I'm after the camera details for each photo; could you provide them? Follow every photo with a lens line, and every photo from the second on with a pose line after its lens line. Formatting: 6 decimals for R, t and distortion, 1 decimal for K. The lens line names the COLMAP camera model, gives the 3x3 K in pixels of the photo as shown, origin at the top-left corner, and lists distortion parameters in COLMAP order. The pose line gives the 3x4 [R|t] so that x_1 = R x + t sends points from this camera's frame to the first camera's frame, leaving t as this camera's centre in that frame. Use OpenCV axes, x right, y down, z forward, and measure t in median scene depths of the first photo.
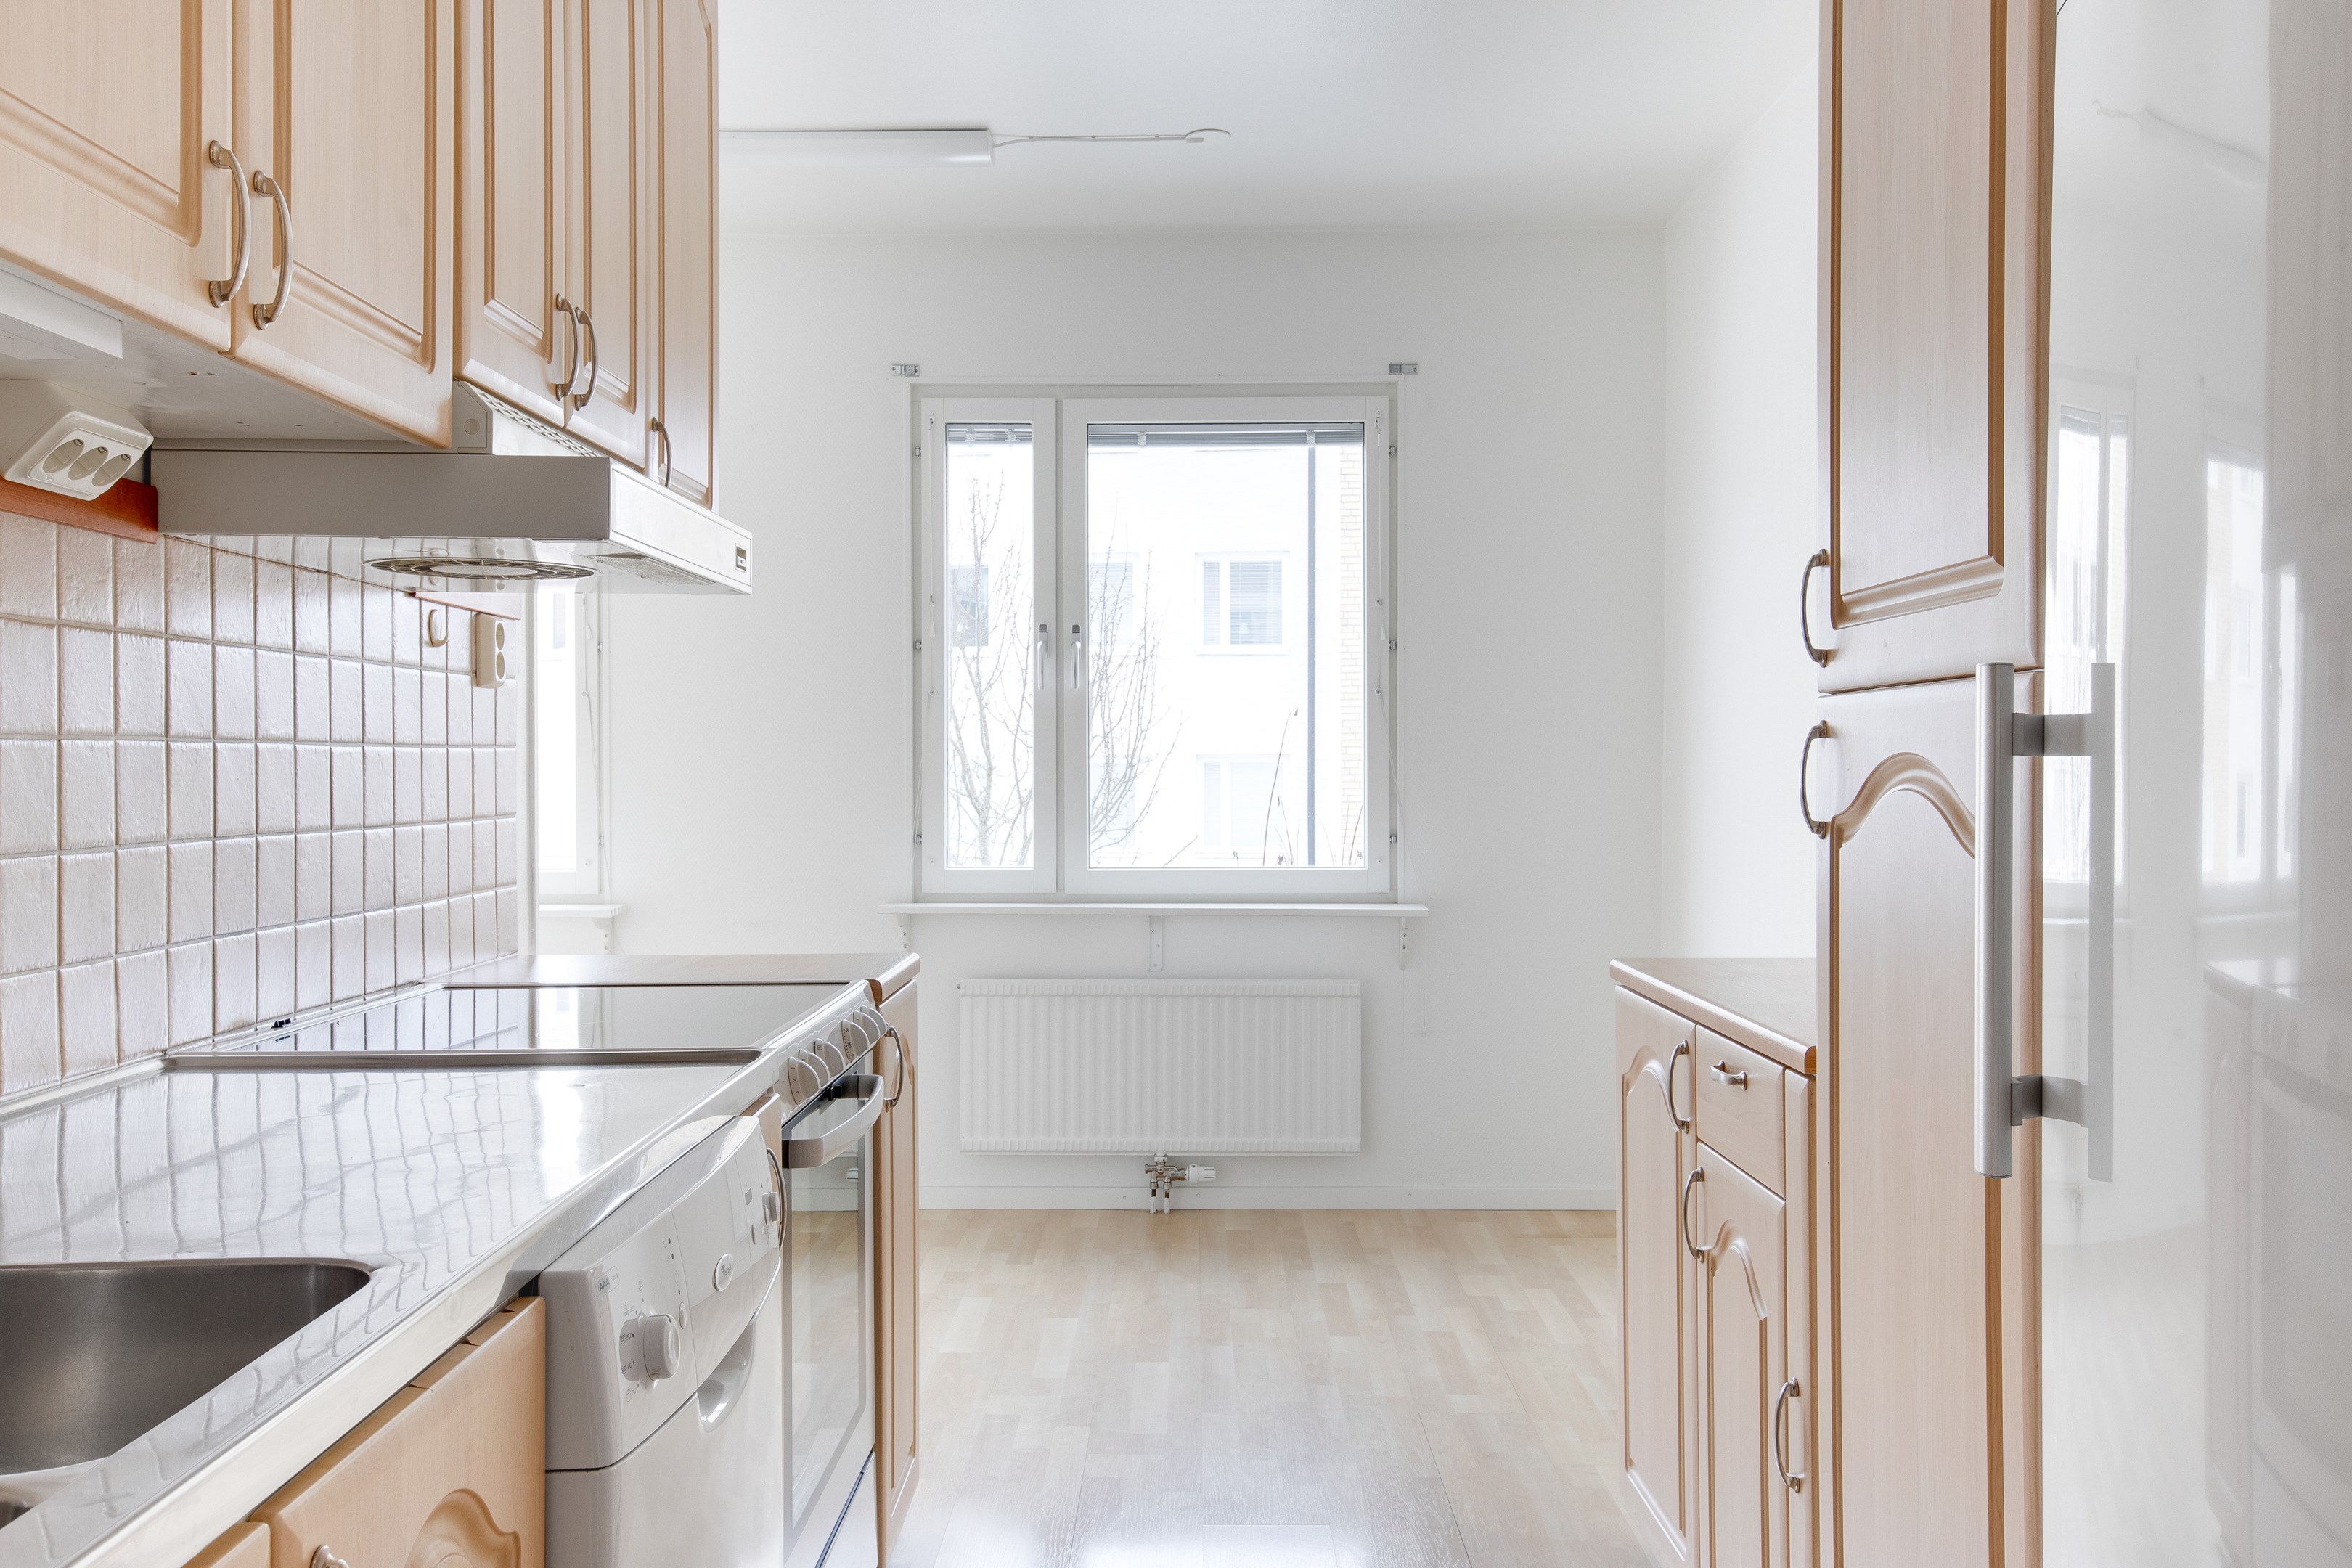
lens RADIAL K [[2182.1, 0, 1177.0], [0, 2182.1, 772.6], [0, 0, 1]] dist [0.021779, 0.010201]
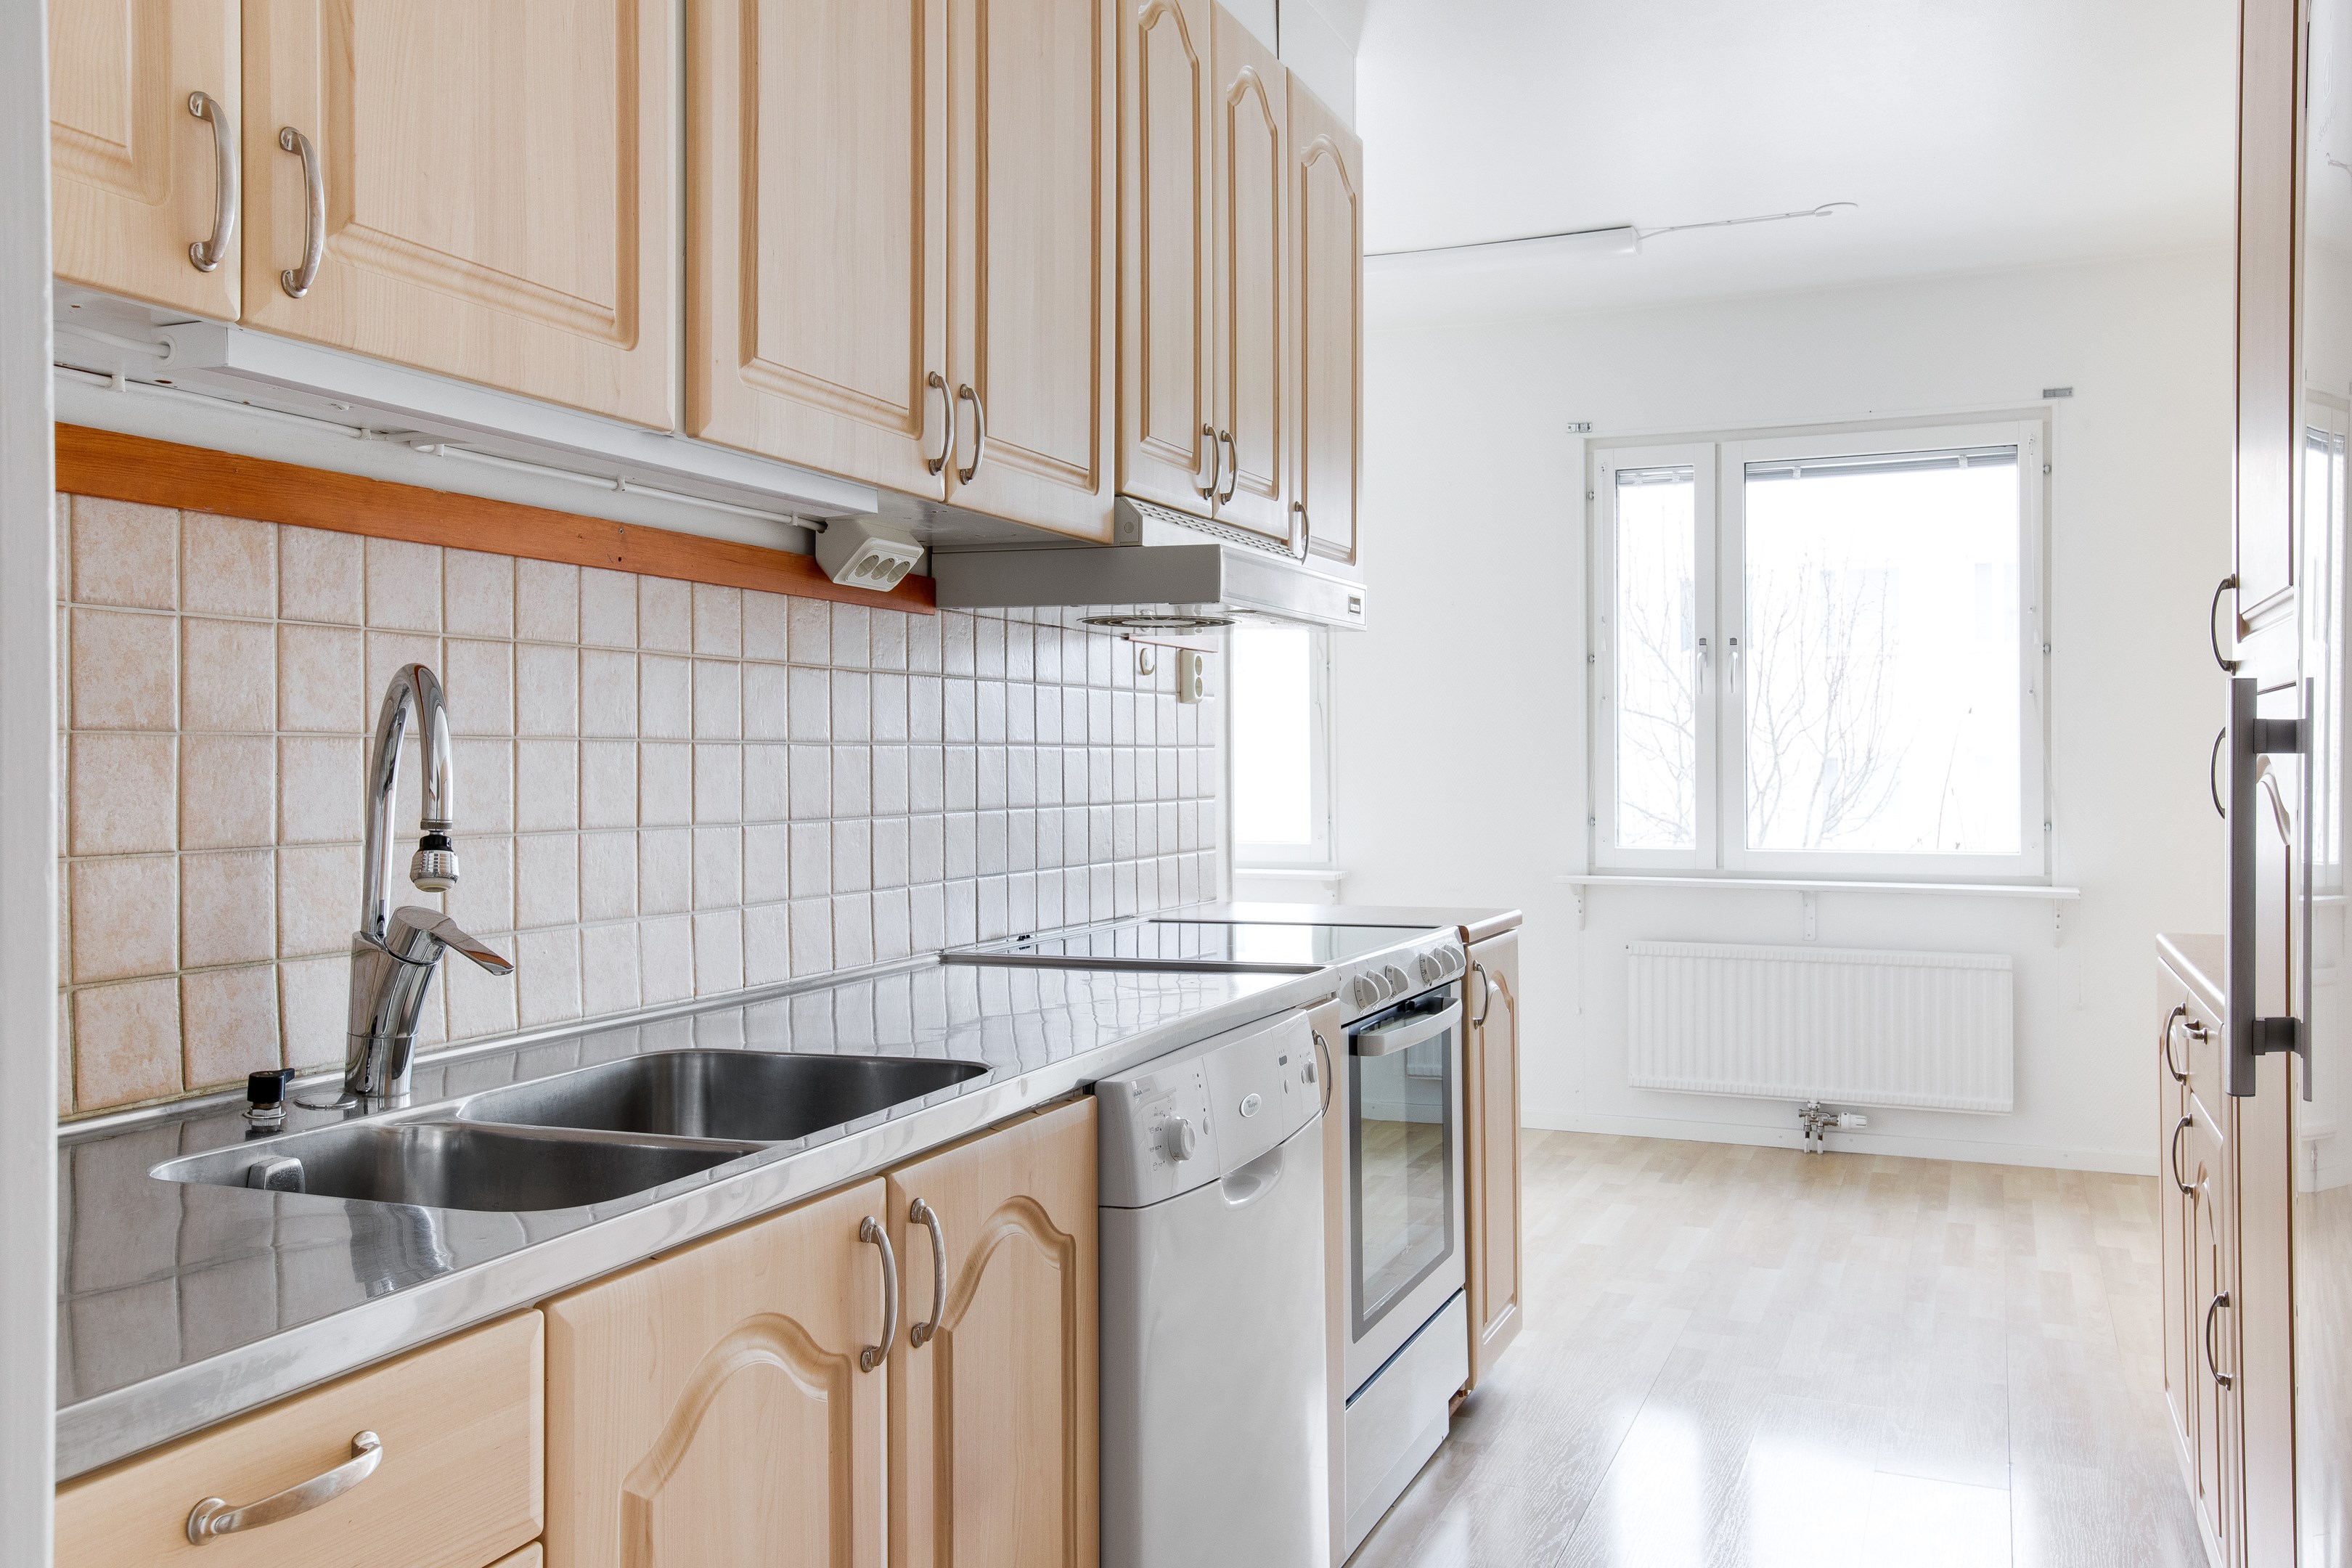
lens RADIAL K [[1872.6, 0, 1176.0], [0, 1872.6, 784.0], [0, 0, 1]] dist [0.002496, -0.002586]
pose [[0.934674, 0.003706, -0.355488, 0.102166], [-0.000204, 0.999951, 0.009889, -0.000344], [0.355507, -0.009170, 0.934629, -0.102833]]
